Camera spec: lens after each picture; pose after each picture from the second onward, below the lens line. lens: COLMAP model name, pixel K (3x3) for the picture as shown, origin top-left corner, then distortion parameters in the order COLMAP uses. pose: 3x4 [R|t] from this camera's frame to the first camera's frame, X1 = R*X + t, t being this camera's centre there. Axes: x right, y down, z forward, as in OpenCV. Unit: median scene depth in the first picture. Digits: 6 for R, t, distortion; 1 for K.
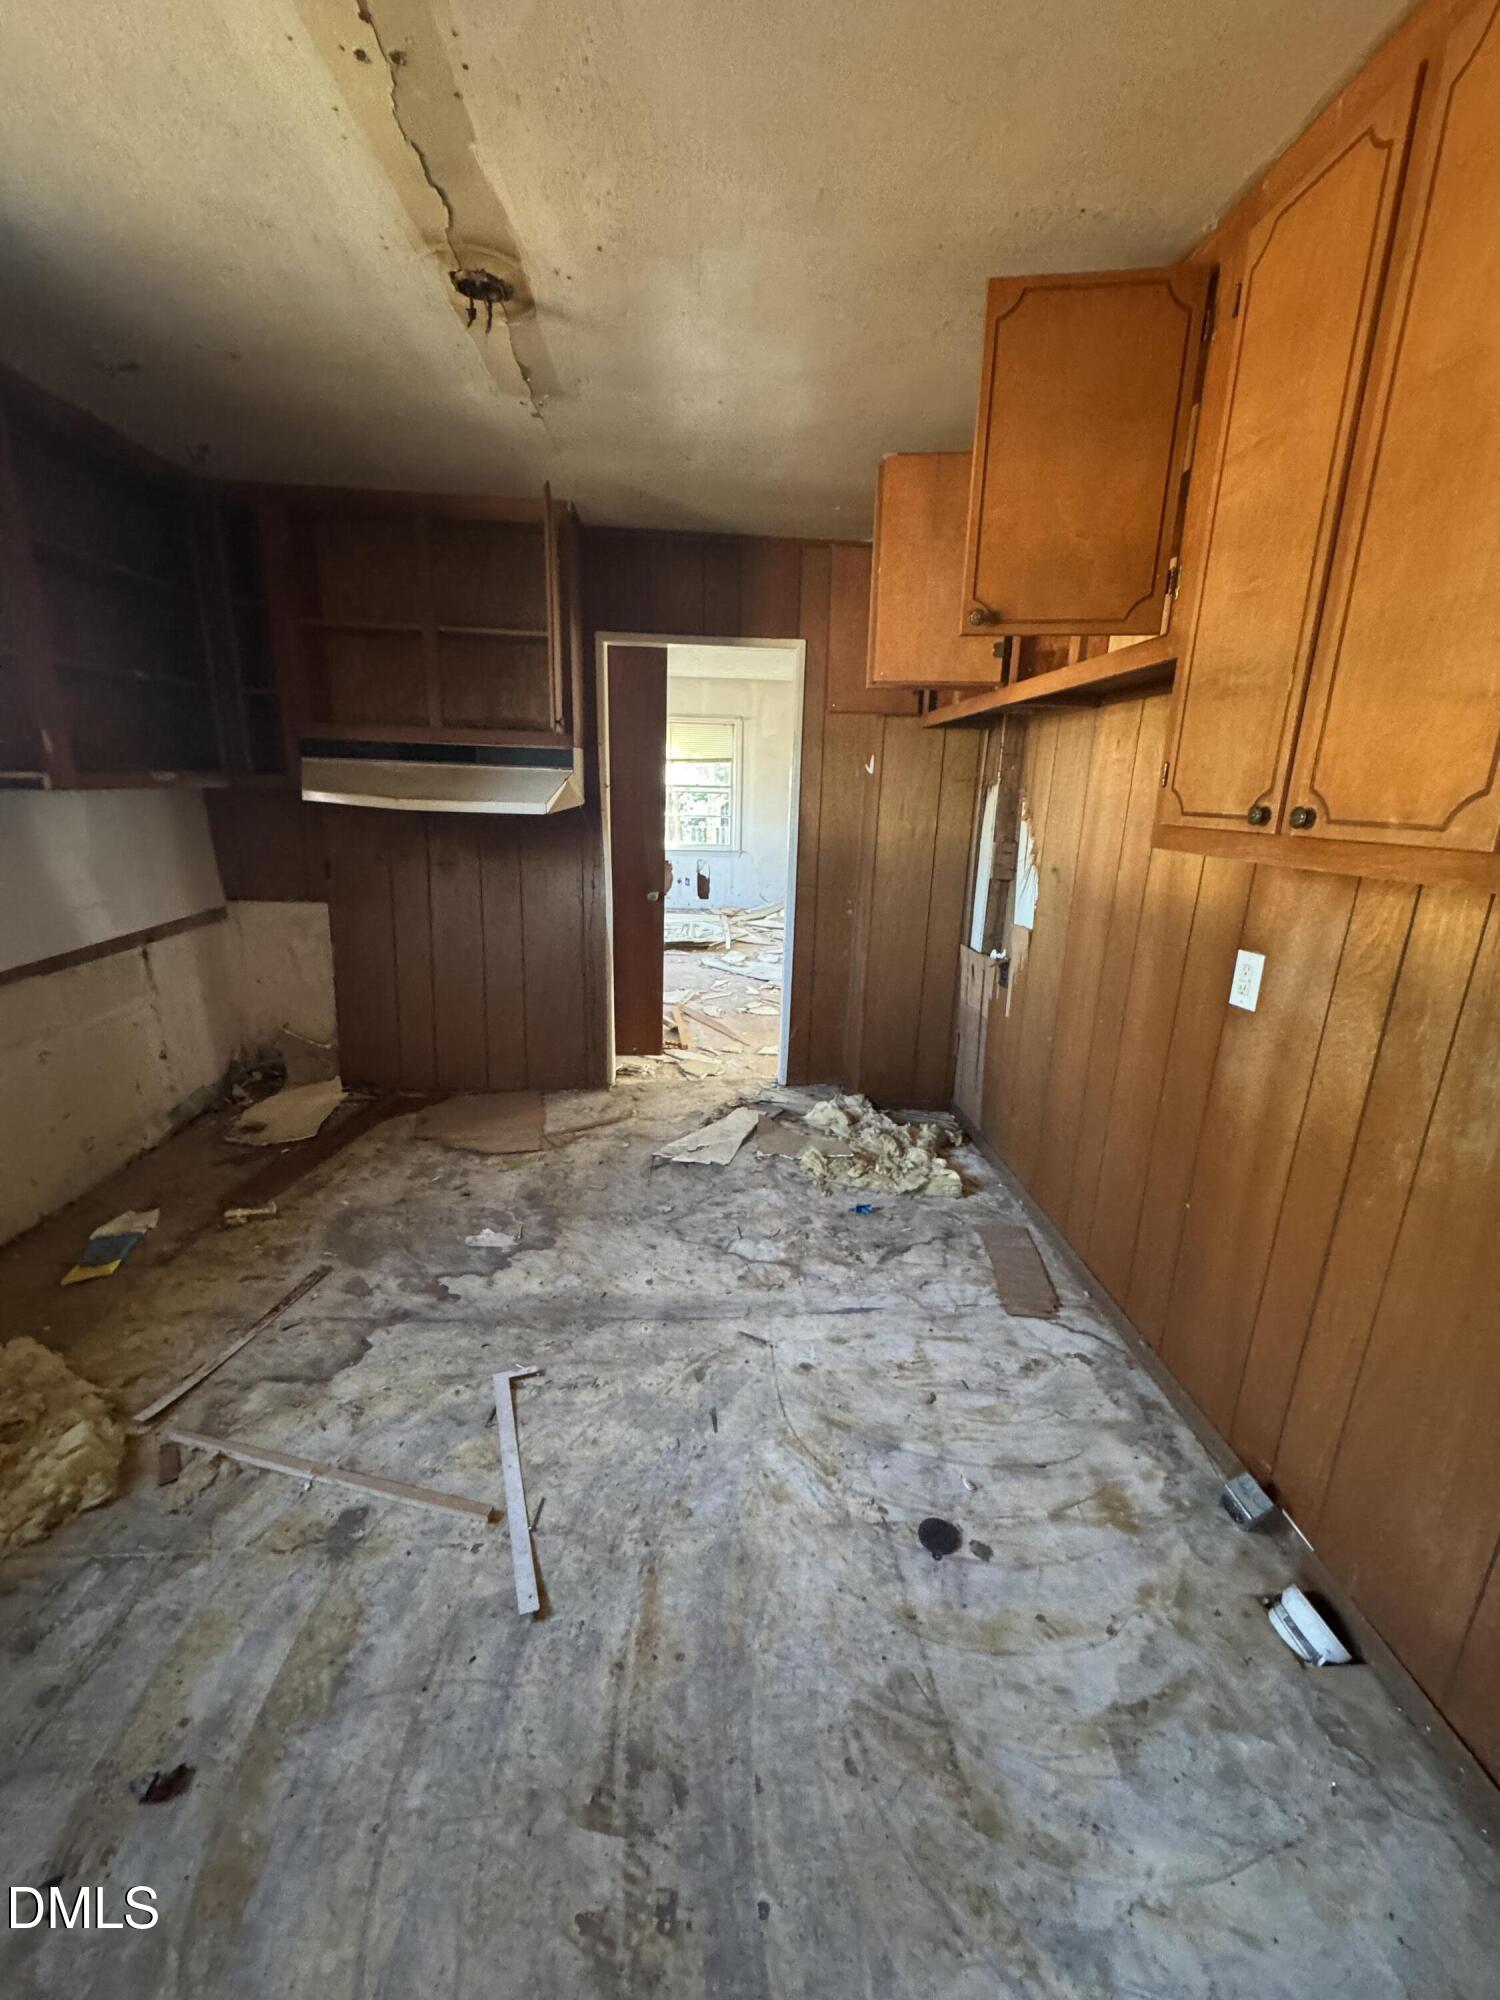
lens RADIAL K [[792.7, 0, 746.1], [0, 792.7, 999.1], [0, 0, 1]] dist [-0.004231, 0.000364]
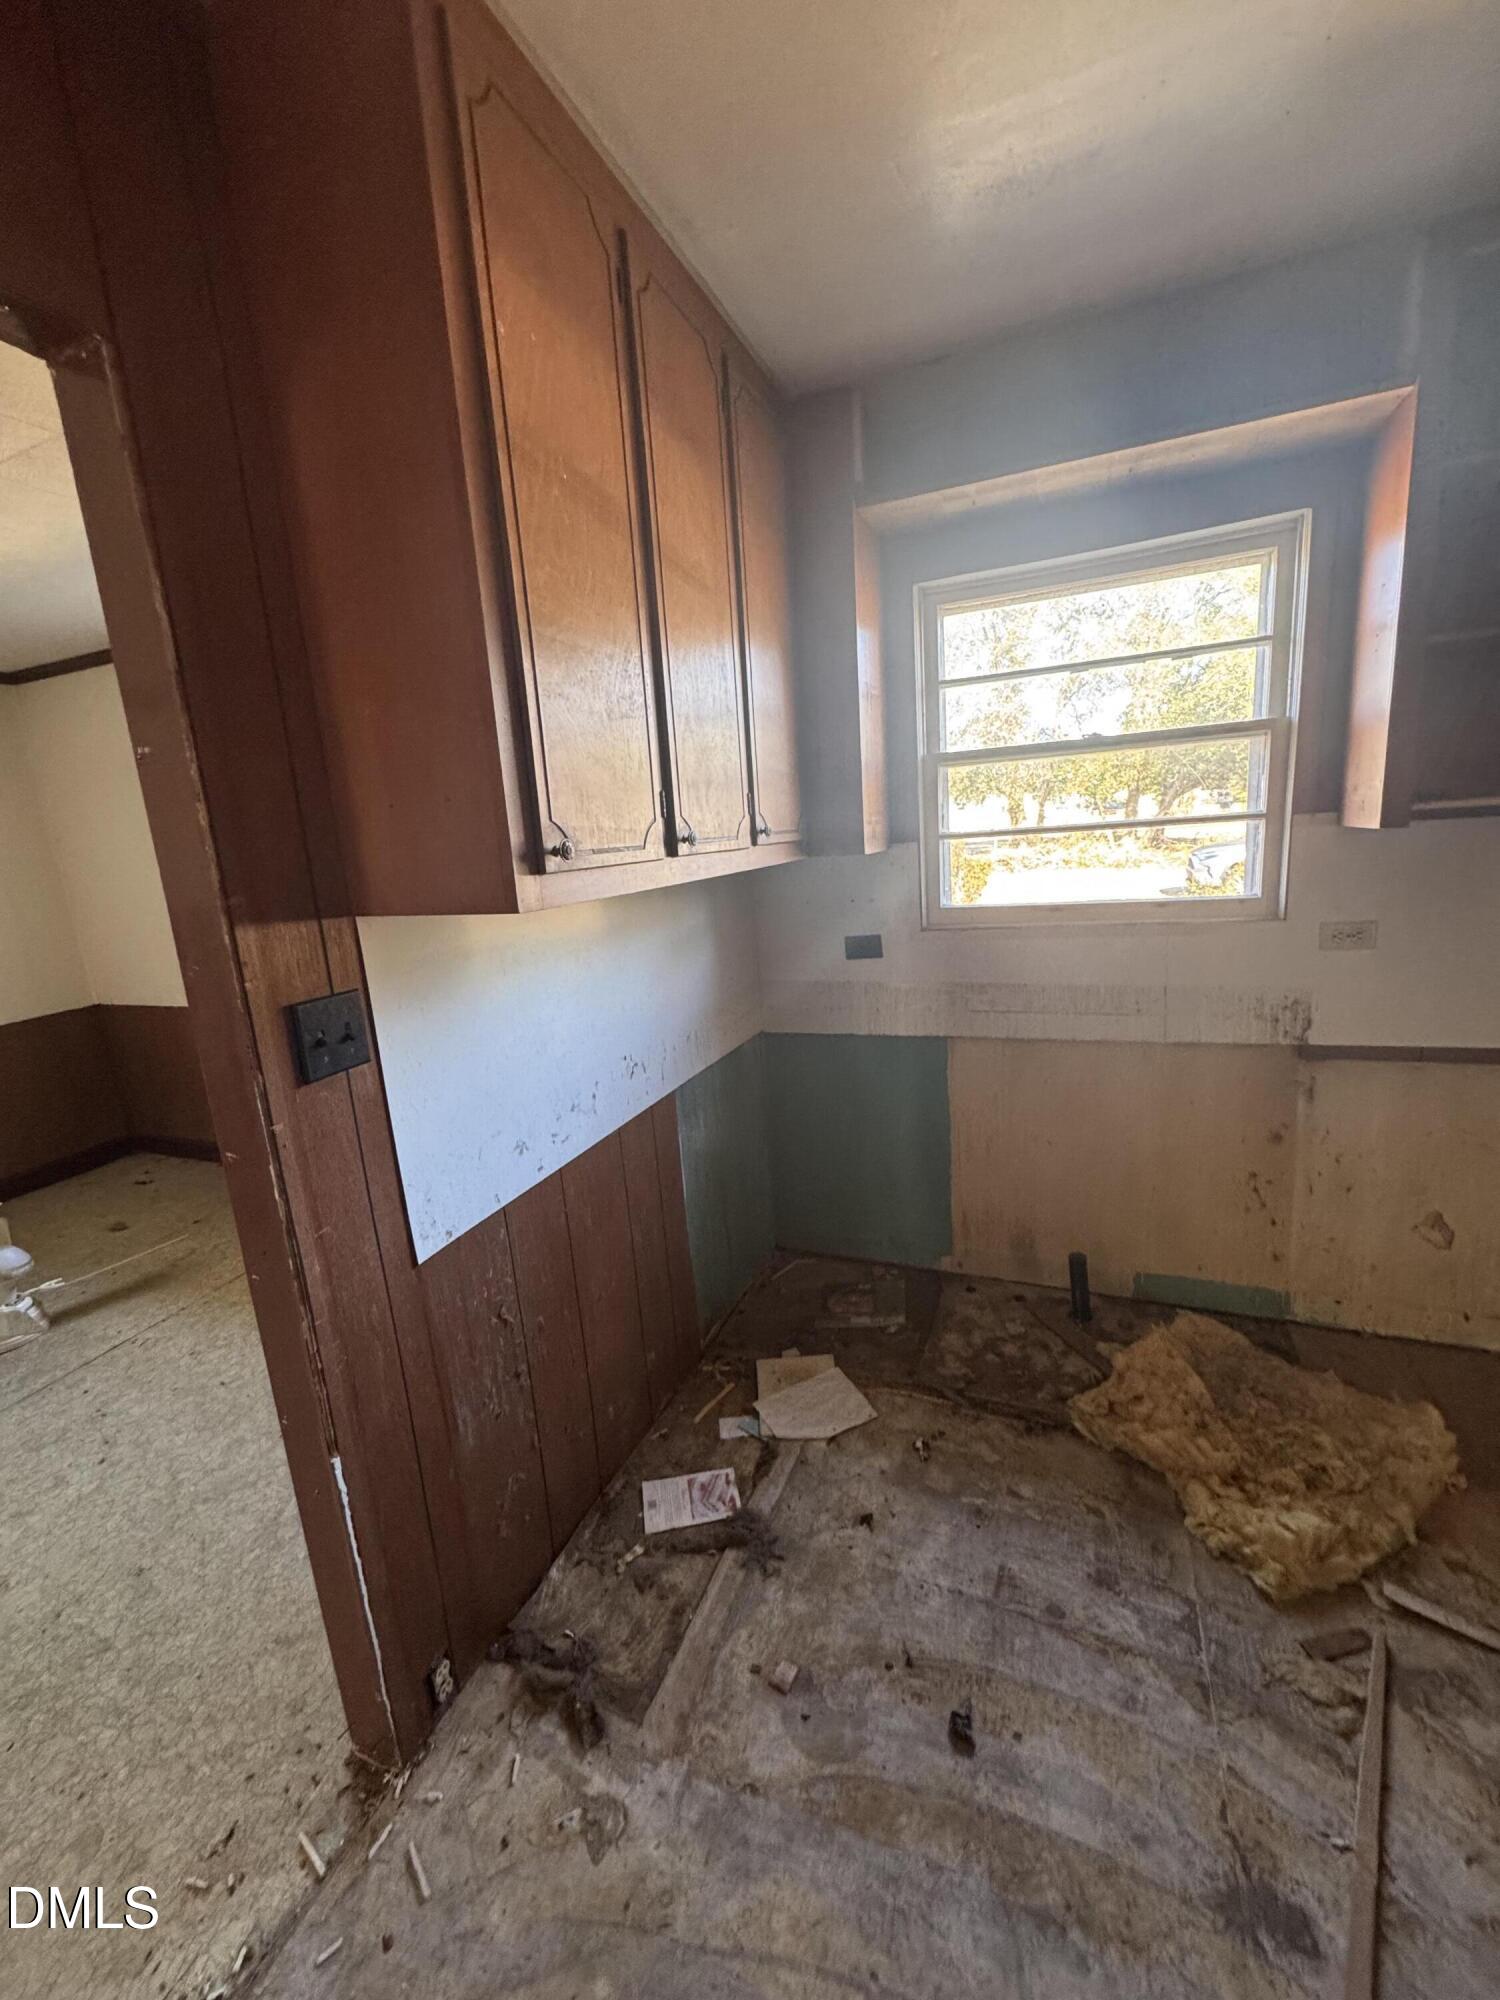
lens RADIAL K [[792.7, 0, 745.3], [0, 792.7, 997.4], [0, 0, 1]] dist [-0.004231, 0.000364]
pose [[-0.439628, 0.187854, -0.878315, 0.129655], [-0.182052, 0.938949, 0.291946, -0.174427], [0.879536, 0.288246, -0.378589, 0.646168]]
